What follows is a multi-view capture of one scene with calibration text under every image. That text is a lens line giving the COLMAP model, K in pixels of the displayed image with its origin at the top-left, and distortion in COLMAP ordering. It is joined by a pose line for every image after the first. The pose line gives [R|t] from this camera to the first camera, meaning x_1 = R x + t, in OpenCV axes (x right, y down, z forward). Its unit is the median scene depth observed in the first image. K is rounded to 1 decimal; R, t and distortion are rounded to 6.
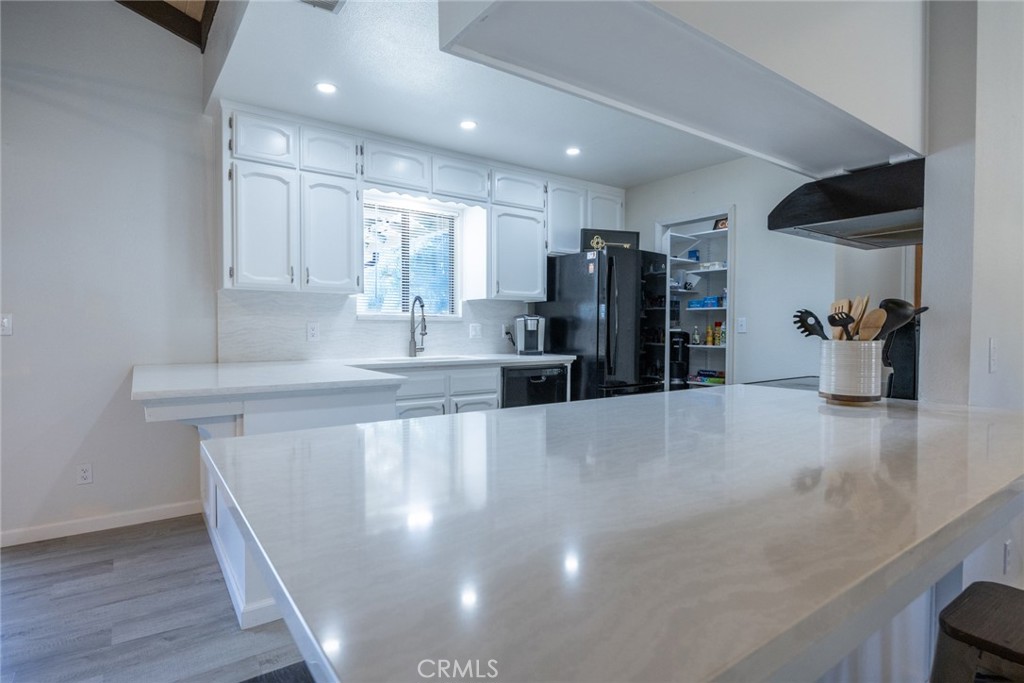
lens RADIAL K [[525.9, 0, 509.5], [0, 525.9, 339.2], [0, 0, 1]] dist [-0.010582, 0.000914]
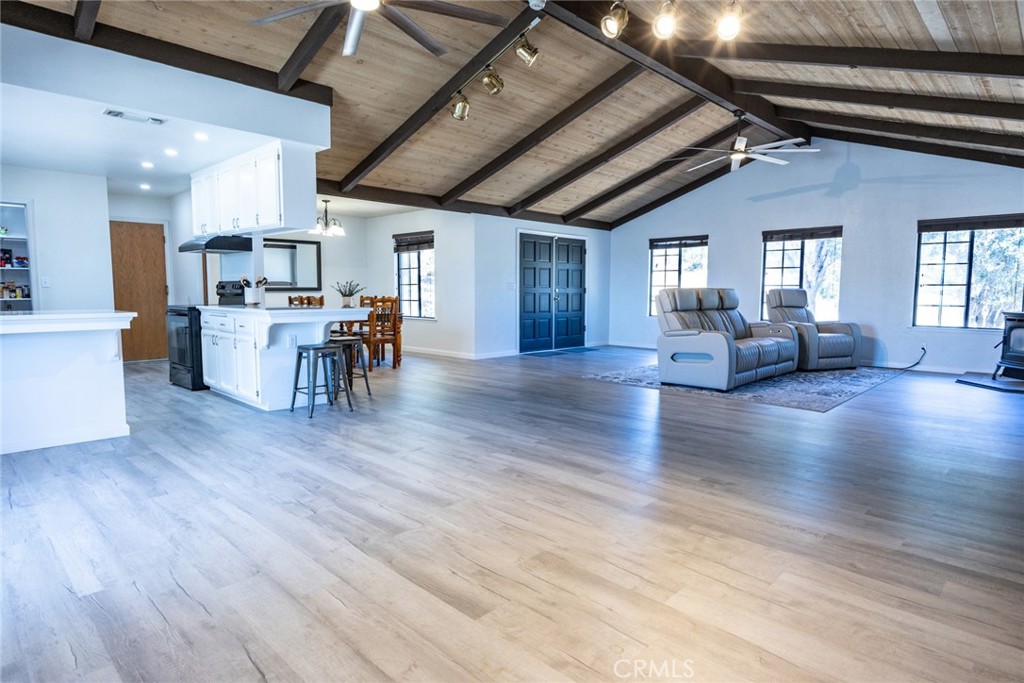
lens RADIAL K [[570.5, 0, 514.8], [0, 570.5, 341.2], [0, 0, 1]] dist [0.000831, -0.002962]
pose [[-0.172980, -0.090636, 0.980746, -1.393395], [0.017066, 0.995332, 0.094994, 0.009602], [-0.984778, 0.033170, -0.170625, -0.042334]]
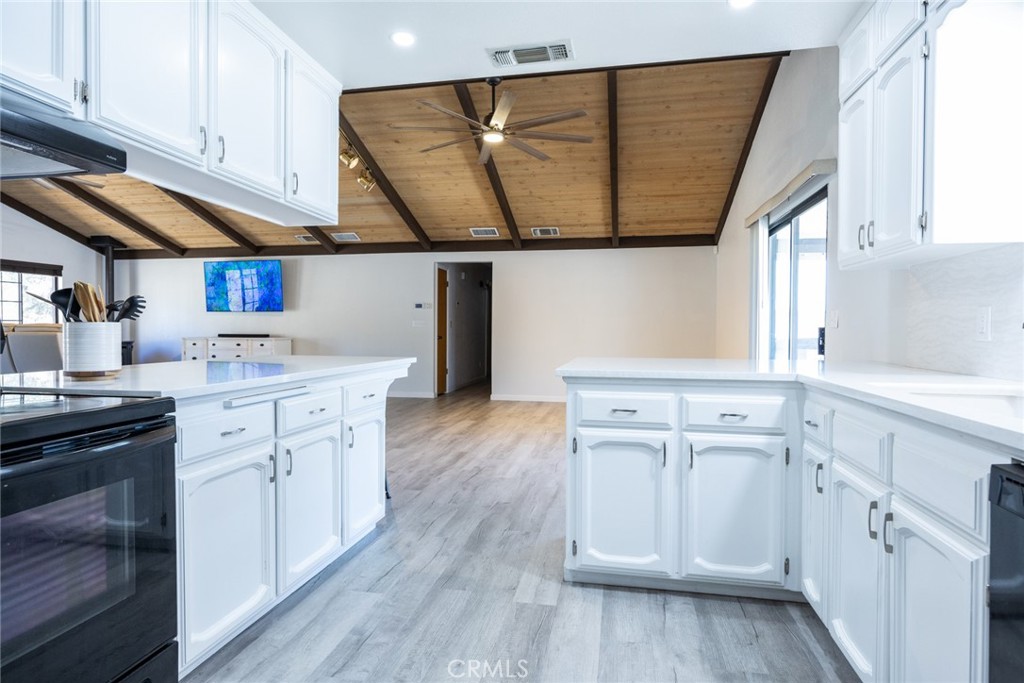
lens RADIAL K [[570.5, 0, 503.6], [0, 570.5, 336.7], [0, 0, 1]] dist [0.000831, -0.002962]
pose [[-0.742178, 0.006401, -0.670172, 0.321502], [-0.018317, 0.999387, 0.029830, -0.008832], [0.669953, 0.034414, -0.741606, 0.968627]]
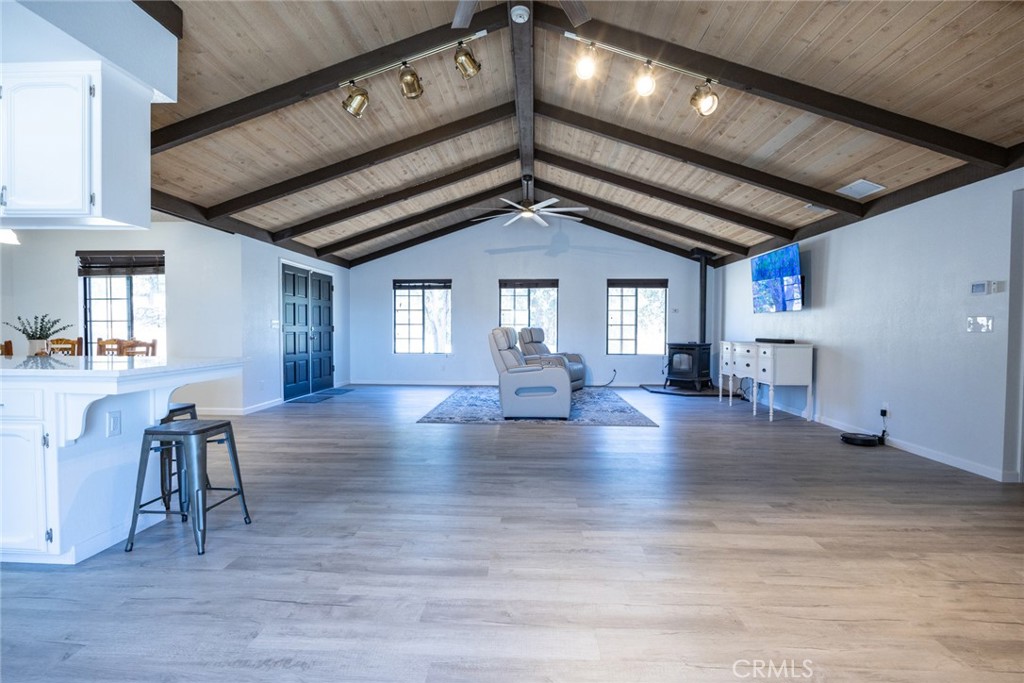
lens RADIAL K [[495.8, 0, 511.4], [0, 495.8, 342.1], [0, 0, 1]] dist [-0.012092, 0.000905]
pose [[-0.780133, -0.022654, 0.625203, -0.809198], [0.007361, 0.998943, 0.045381, -0.002473], [-0.625570, 0.040006, -0.779141, 0.402116]]
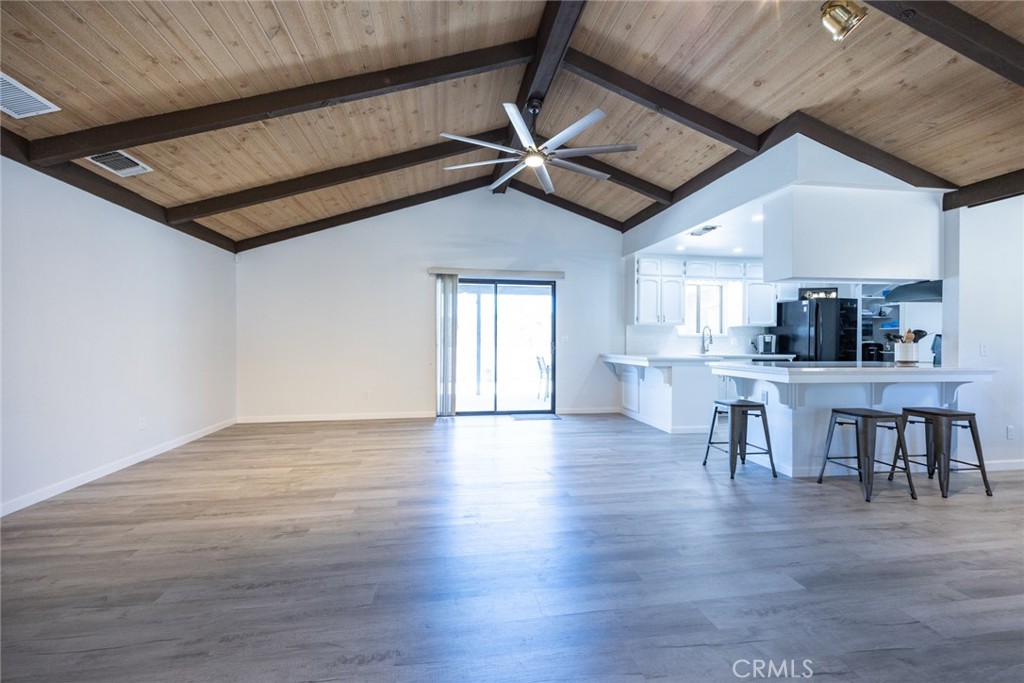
lens RADIAL K [[420.3, 0, 508.5], [0, 420.3, 343.2], [0, 0, 1]] dist [0.006684, 0.000141]
pose [[0.892411, 0.002889, -0.451215, -0.116044], [-0.011499, 0.999800, -0.016341, 0.026368], [0.451078, 0.019772, 0.892266, -0.860885]]
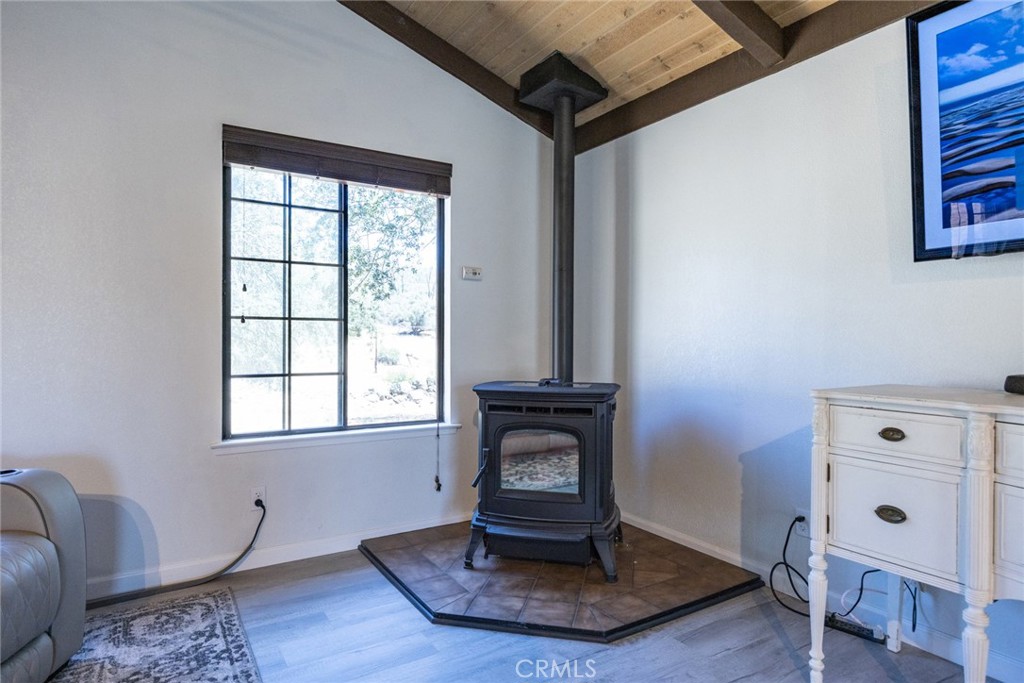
lens RADIAL K [[589.7, 0, 512.3], [0, 589.7, 340.9], [0, 0, 1]] dist [-0.023257, -0.000425]
pose [[-0.997599, -0.005693, 0.069015, -0.048010], [-0.003785, 0.999608, 0.027746, 0.035788], [-0.069145, 0.027418, -0.997230, -1.105711]]
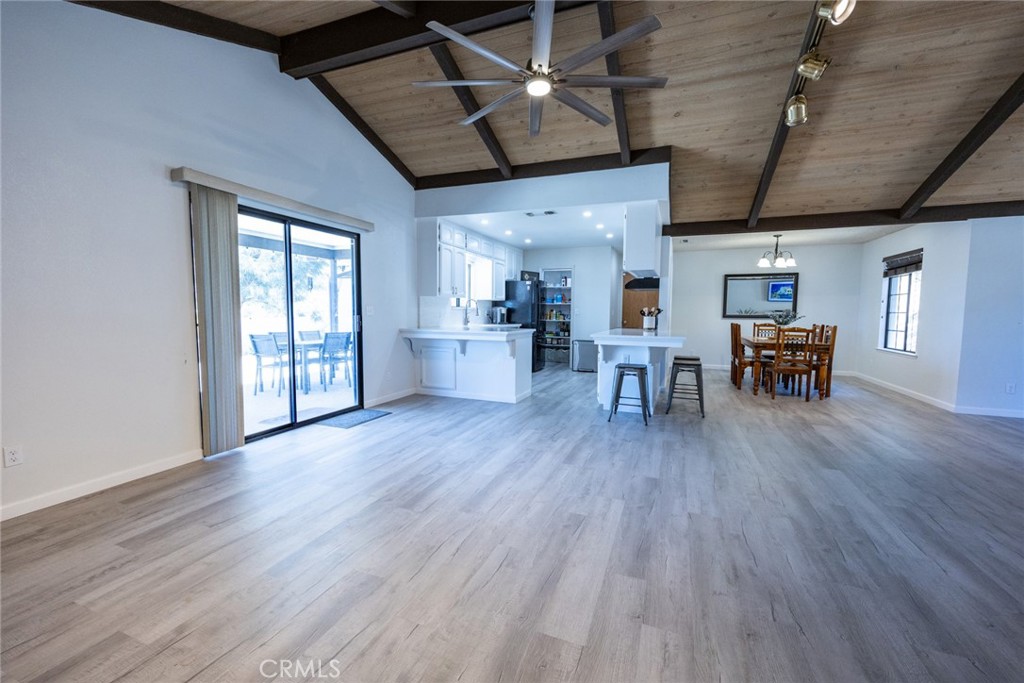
lens RADIAL K [[420.3, 0, 511.9], [0, 420.3, 340.9], [0, 0, 1]] dist [0.006684, 0.000141]
pose [[0.846493, -0.033803, 0.531325, -0.953216], [0.005300, 0.998468, 0.055079, 0.002205], [-0.532373, -0.043808, 0.845375, -0.613969]]
